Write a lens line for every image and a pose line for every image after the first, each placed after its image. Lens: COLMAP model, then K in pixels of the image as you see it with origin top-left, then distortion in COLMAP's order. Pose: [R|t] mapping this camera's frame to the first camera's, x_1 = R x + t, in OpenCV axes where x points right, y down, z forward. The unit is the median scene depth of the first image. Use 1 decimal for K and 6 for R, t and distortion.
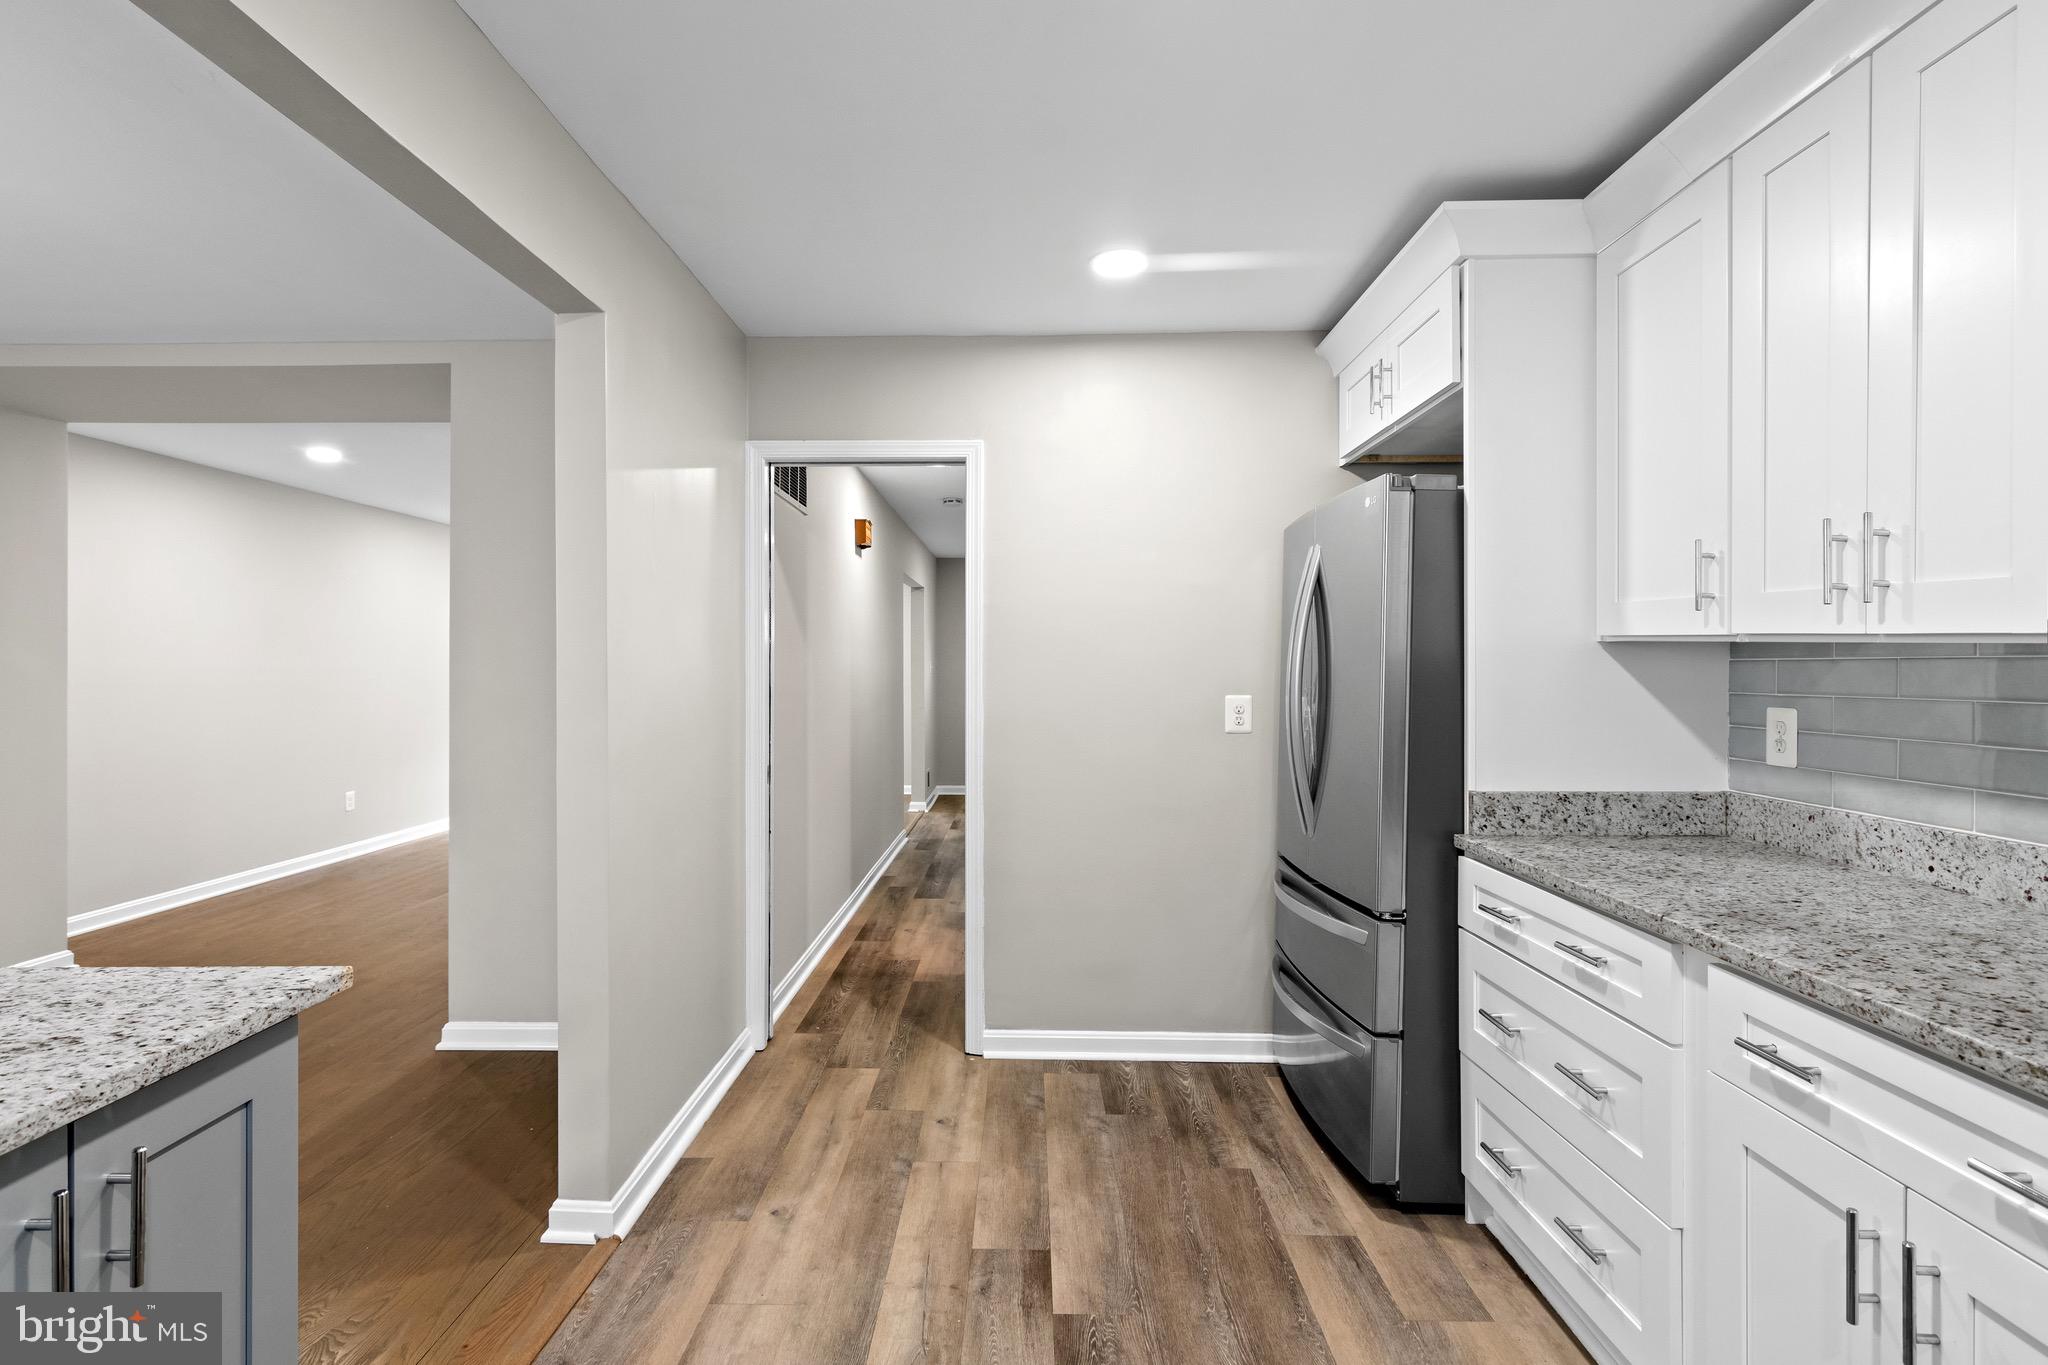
lens RADIAL K [[1002.0, 0, 1011.3], [0, 1002.0, 677.7], [0, 0, 1]] dist [-0.001291, 0.004080]
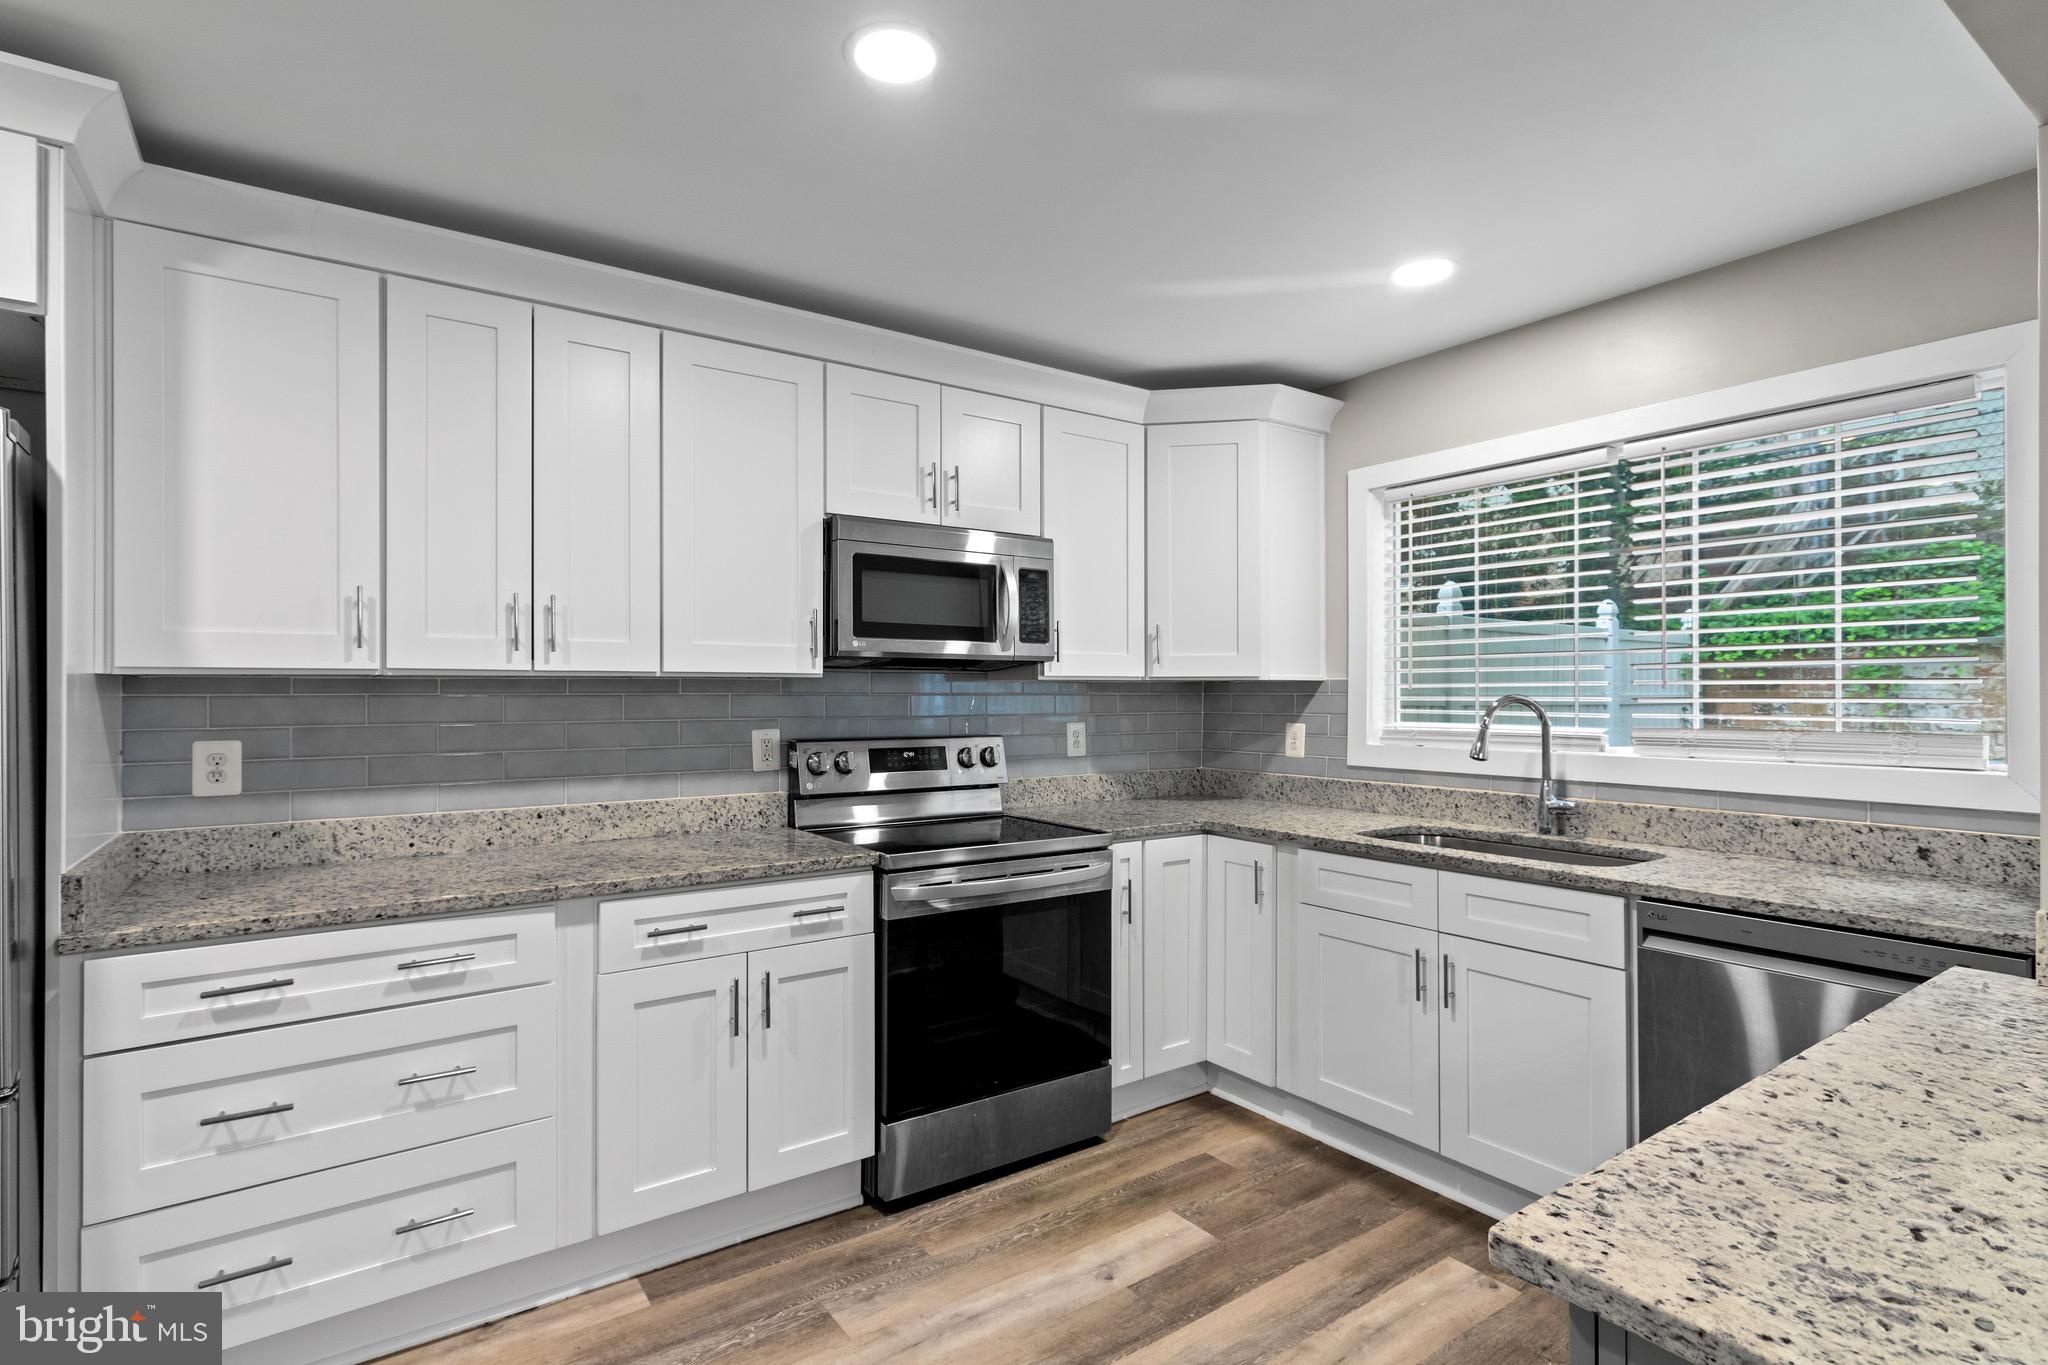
lens RADIAL K [[1002.0, 0, 1002.4], [0, 1002.0, 684.9], [0, 0, 1]] dist [-0.001291, 0.004080]
pose [[-0.580336, 0.007799, 0.814340, -0.574238], [0.011537, 0.999933, -0.001354, -0.017634], [-0.814296, 0.008609, -0.580387, 0.926357]]
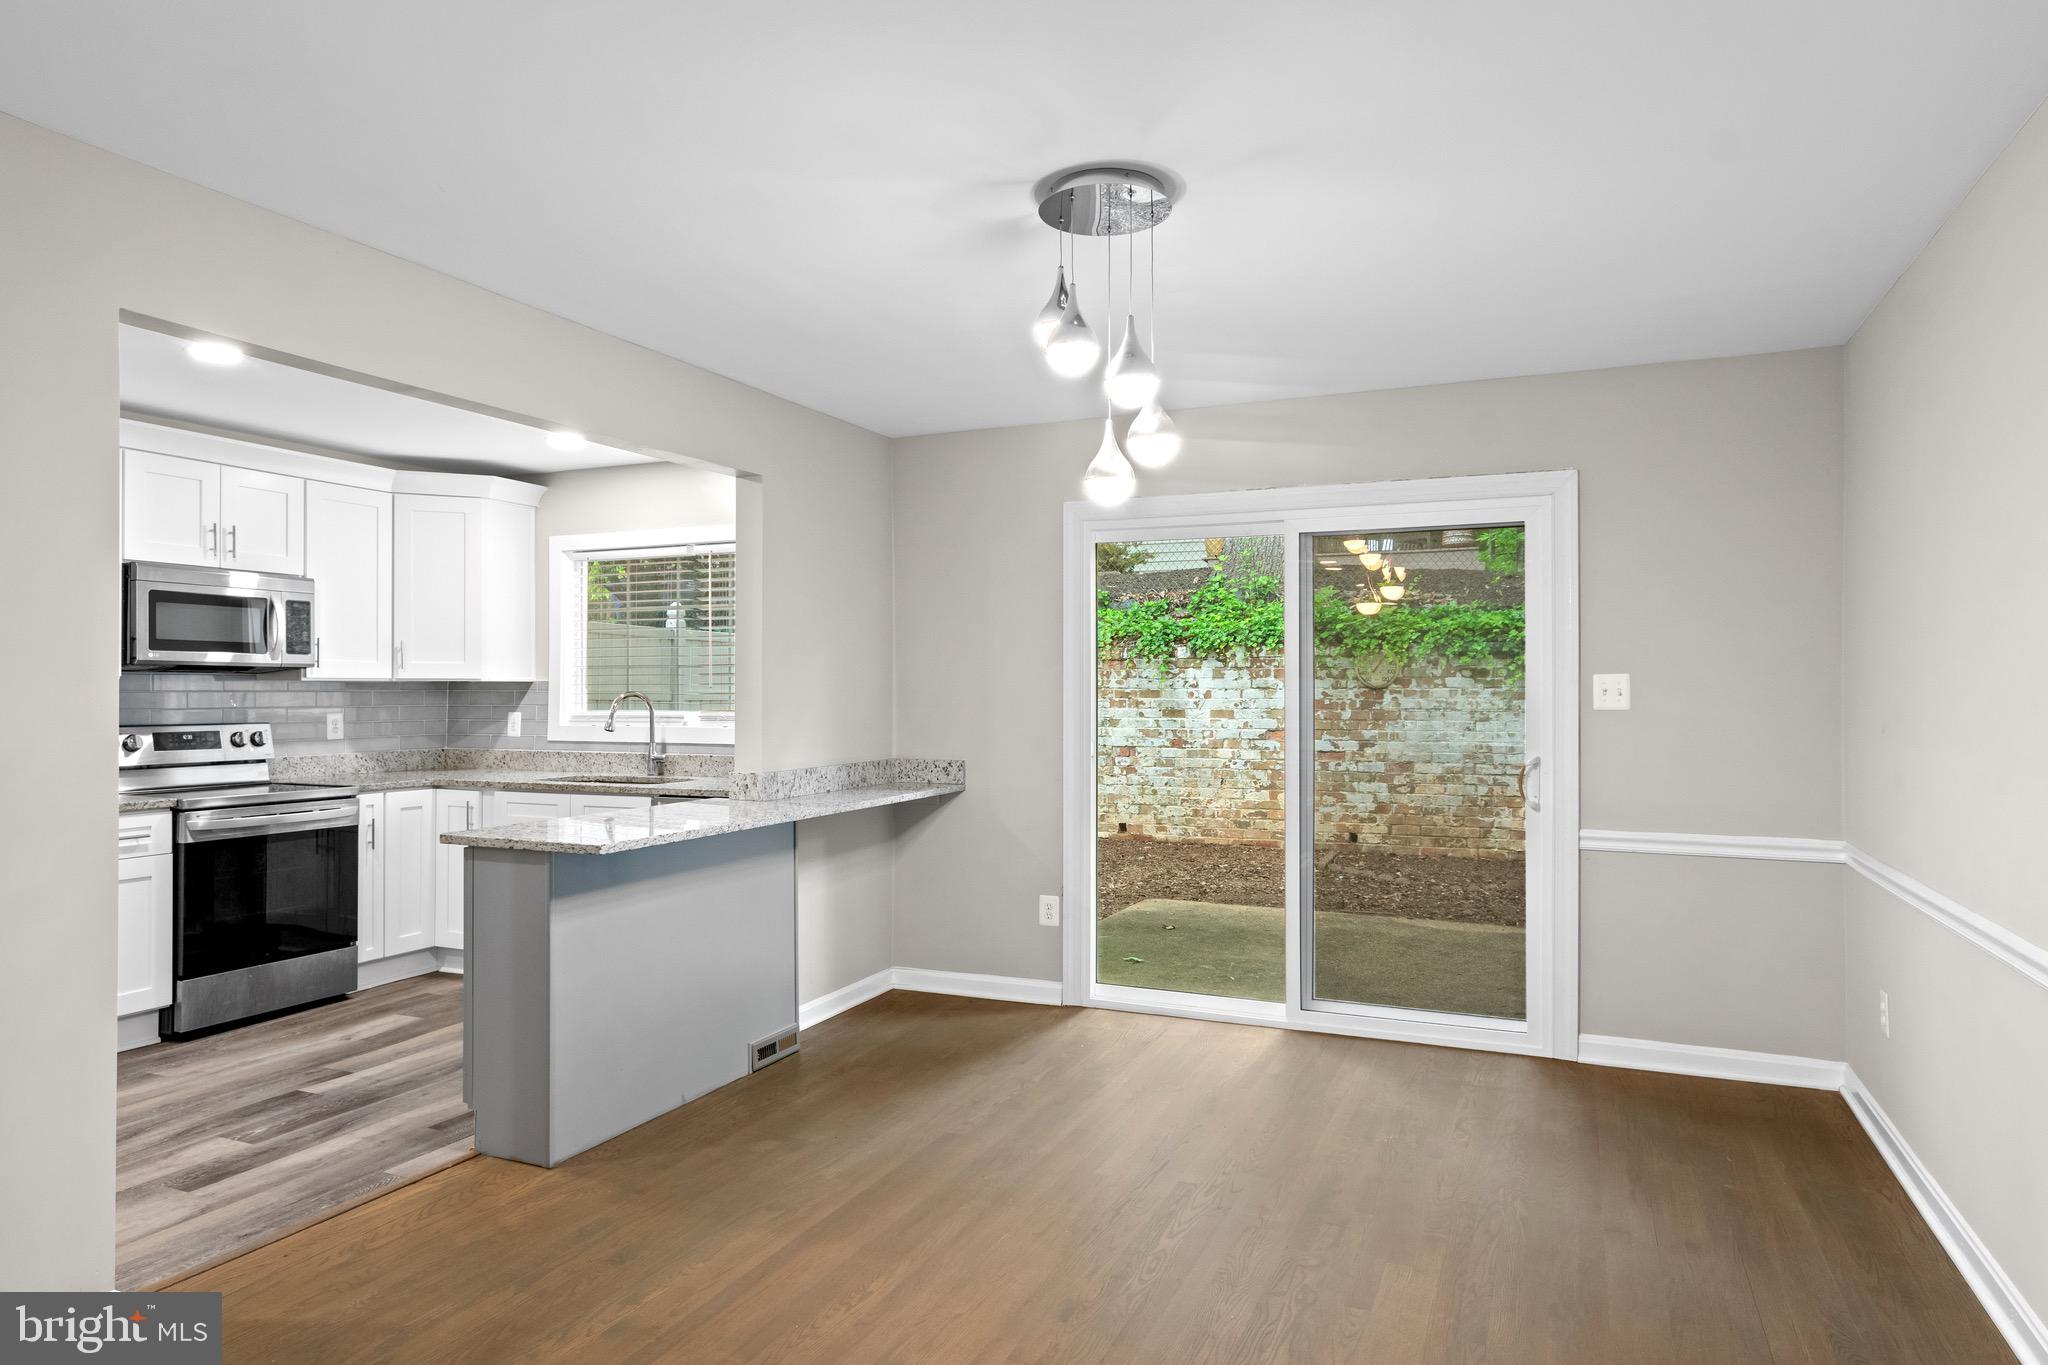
lens RADIAL K [[1253.8, 0, 1003.2], [0, 1253.8, 685.6], [0, 0, 1]] dist [0.012206, -0.007891]
pose [[-0.917857, 0.002050, 0.396906, -1.694560], [0.005218, 0.999963, 0.006903, -0.026280], [-0.396877, 0.008407, -0.917833, 1.782391]]
